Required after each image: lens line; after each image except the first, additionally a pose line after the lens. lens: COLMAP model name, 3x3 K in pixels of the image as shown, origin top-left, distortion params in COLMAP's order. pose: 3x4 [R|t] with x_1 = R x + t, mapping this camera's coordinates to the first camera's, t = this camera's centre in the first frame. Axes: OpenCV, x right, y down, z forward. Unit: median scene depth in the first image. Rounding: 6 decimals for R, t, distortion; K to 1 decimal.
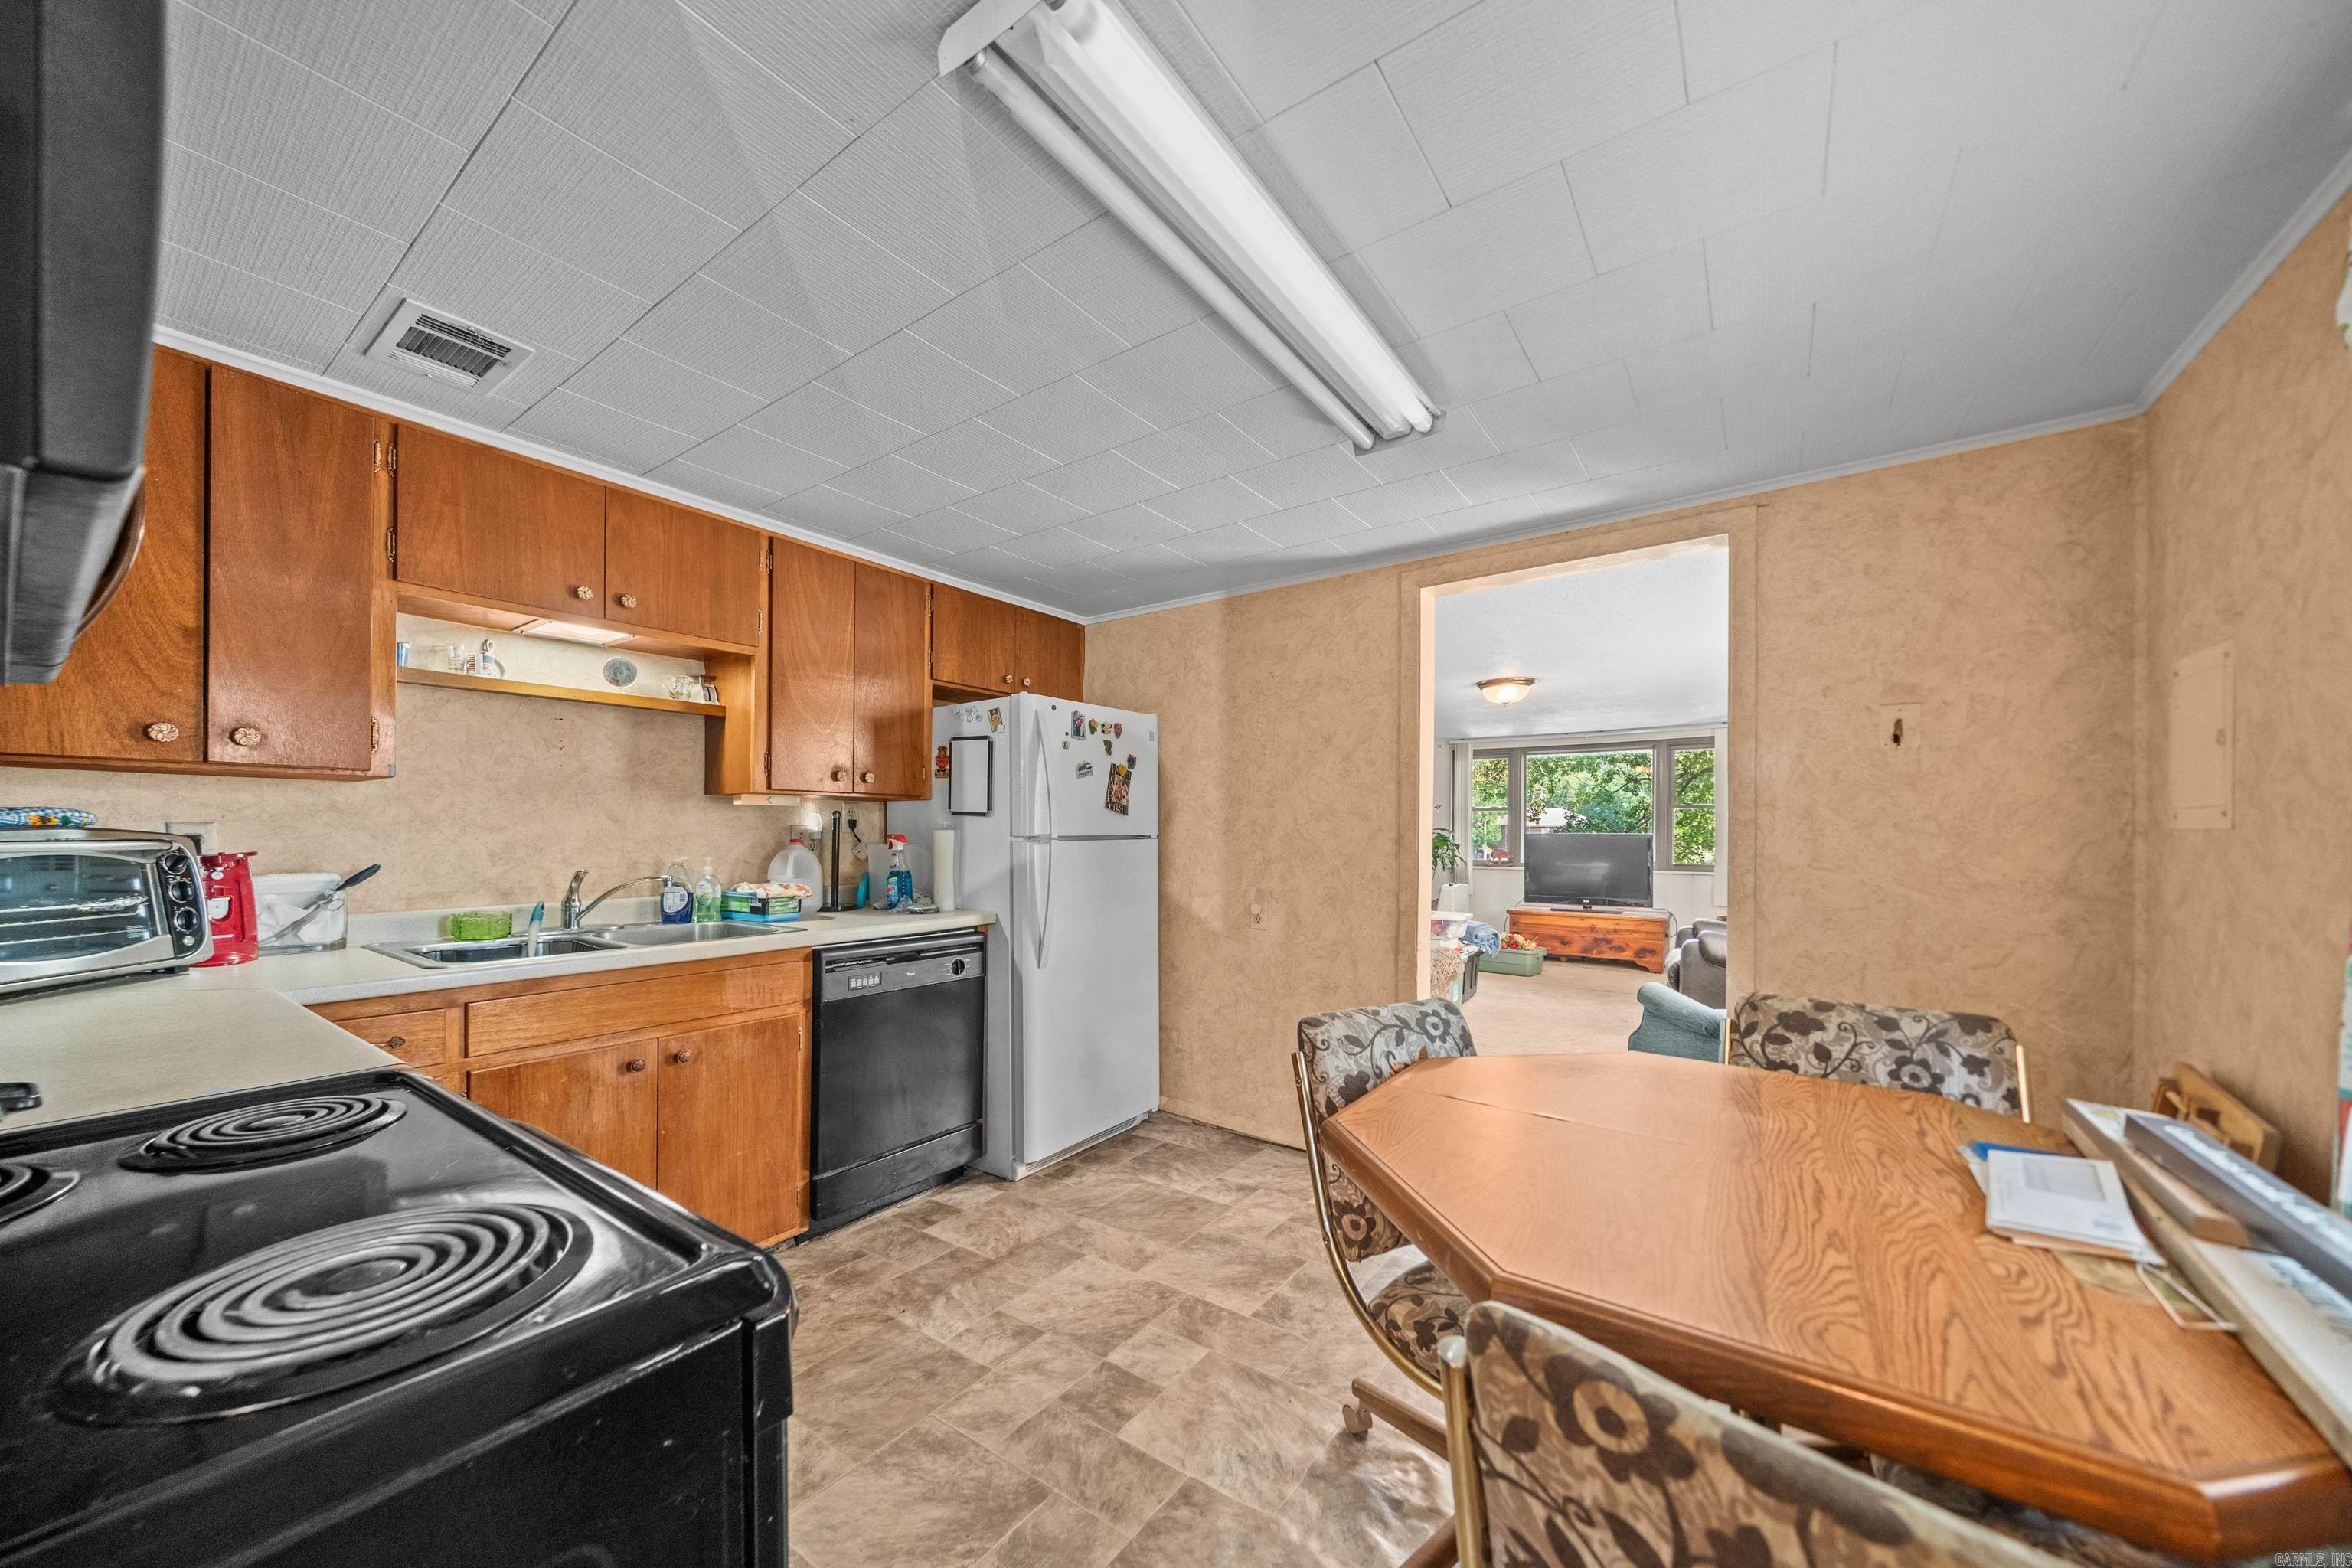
lens RADIAL K [[836.4, 0, 1115.0], [0, 836.4, 835.4], [0, 0, 1]] dist [0.000286, 0.000011]
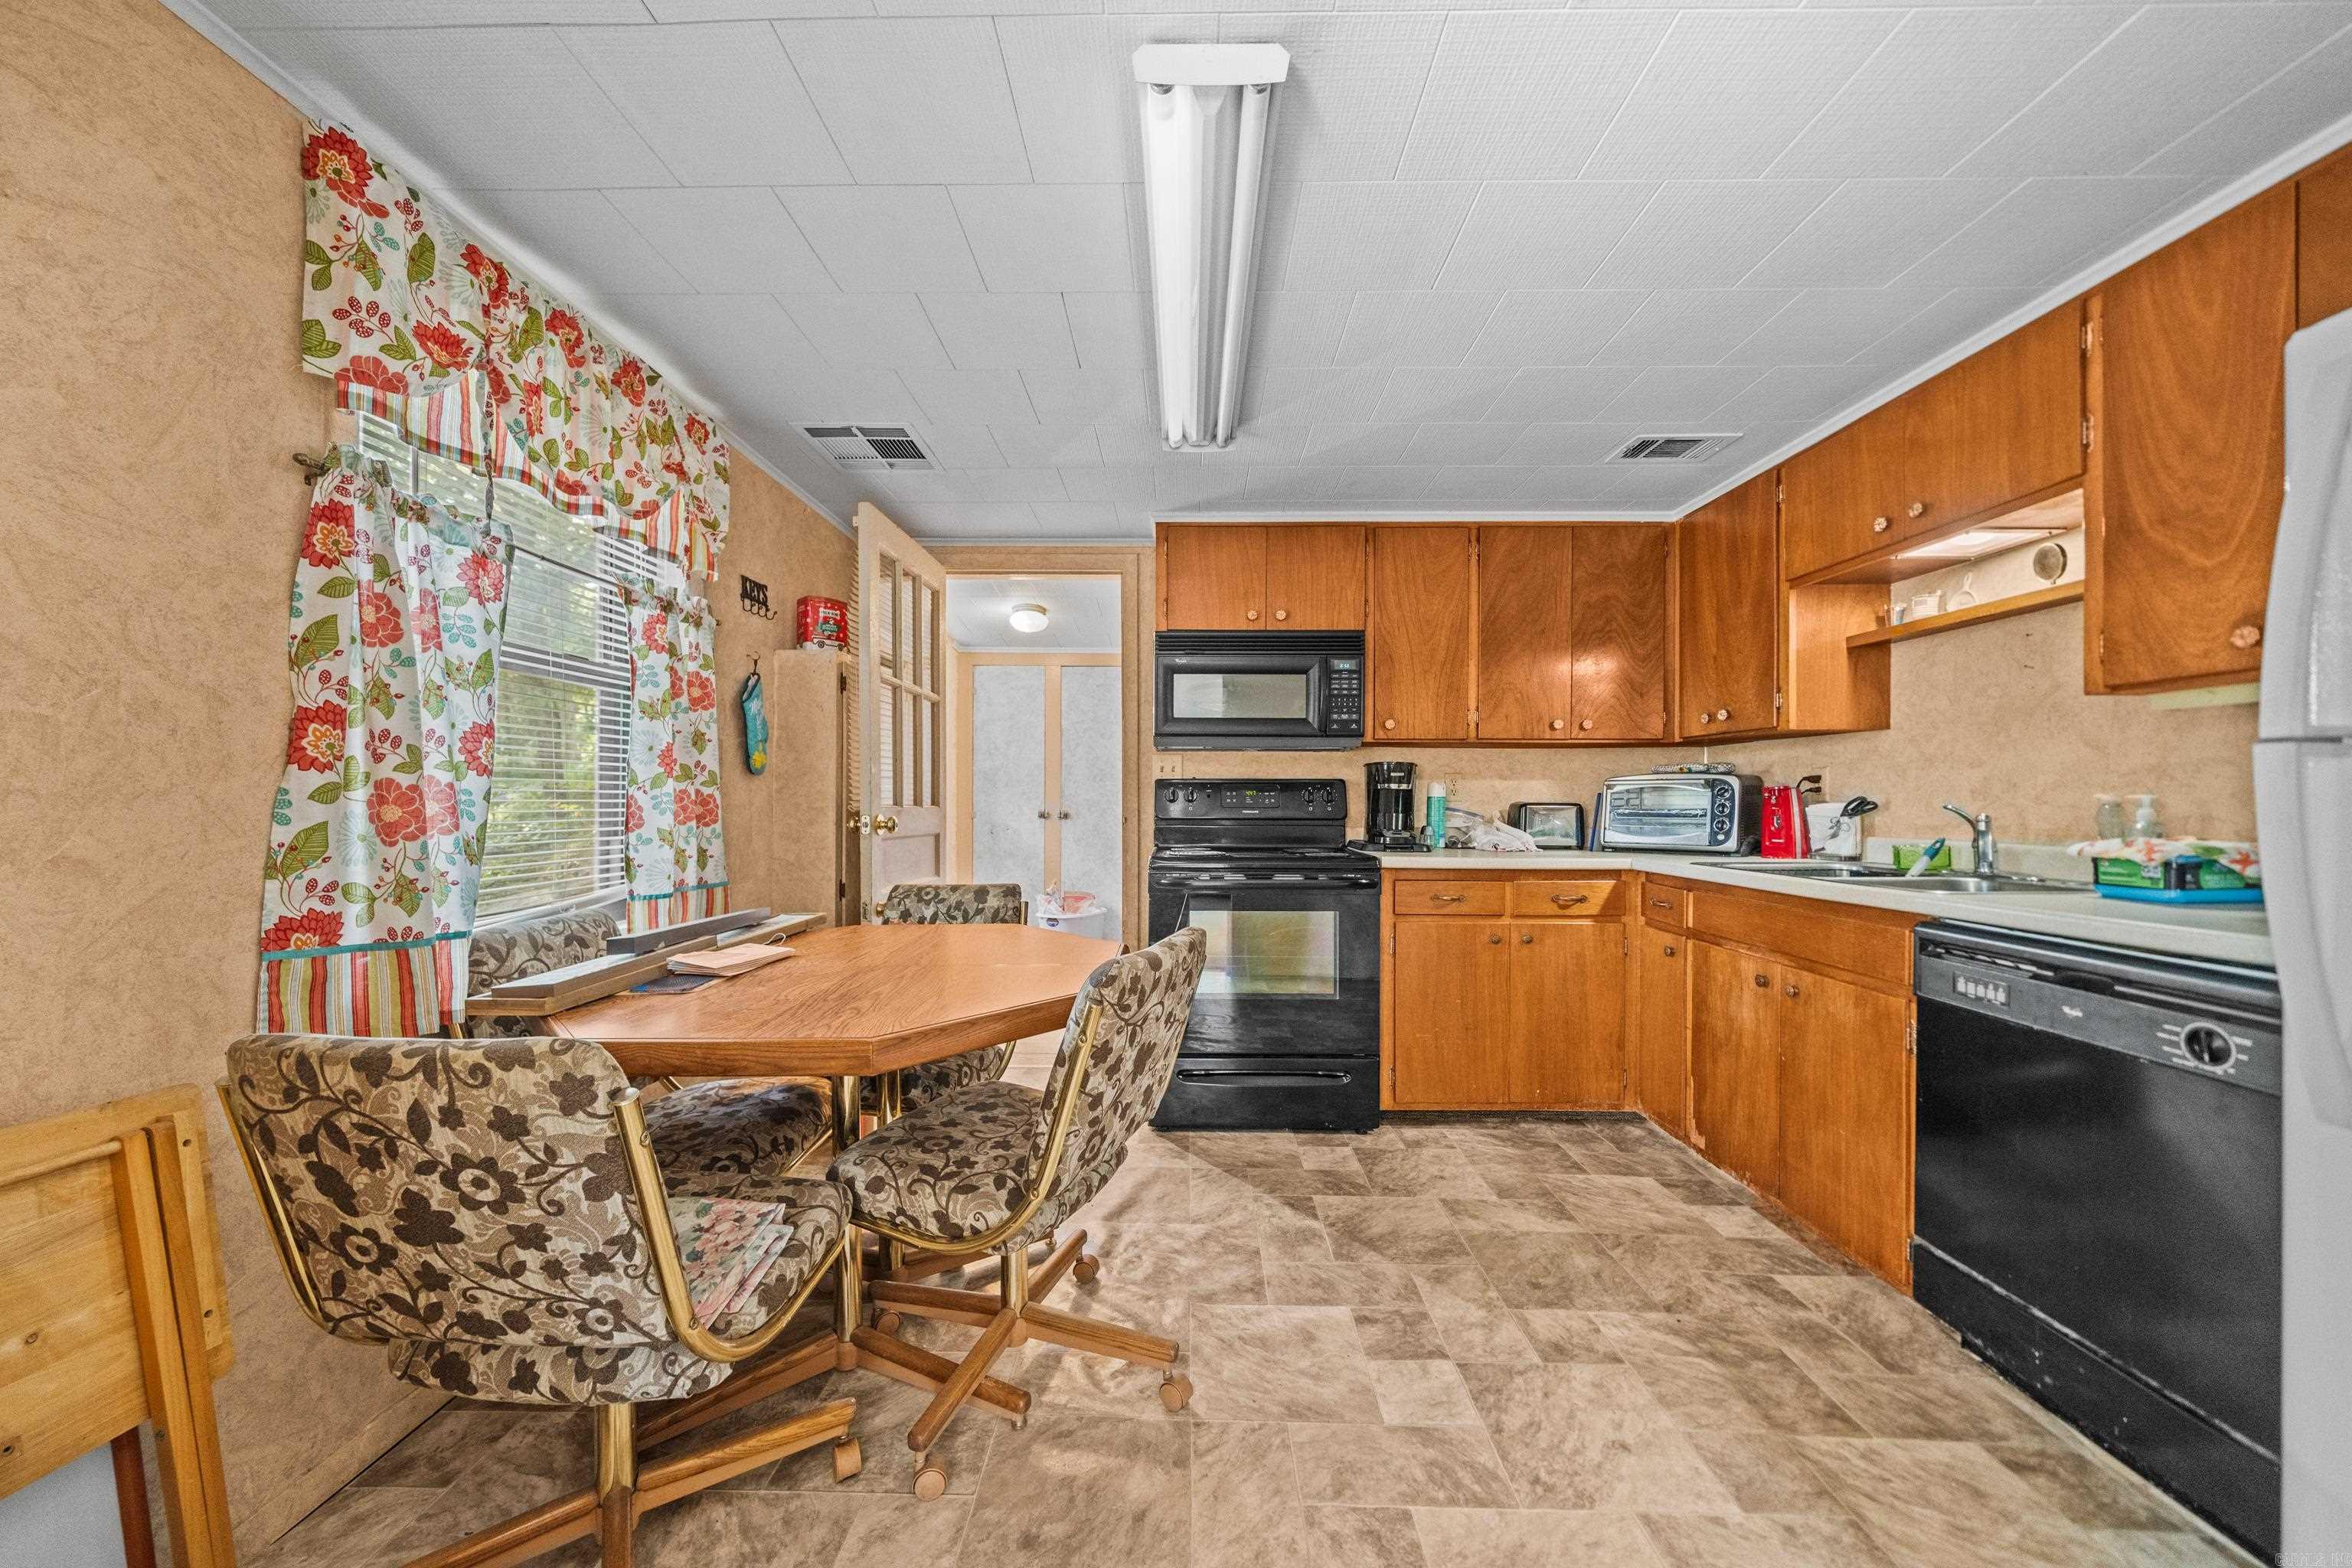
lens RADIAL K [[818.9, 0, 1177.0], [0, 818.9, 789.9], [0, 0, 1]] dist [-0.000400, -0.000021]
pose [[-0.786335, -0.012362, -0.617677, 0.713158], [-0.009687, 0.999924, -0.007681, 0.045861], [0.617725, -0.000056, -0.786394, 1.435818]]
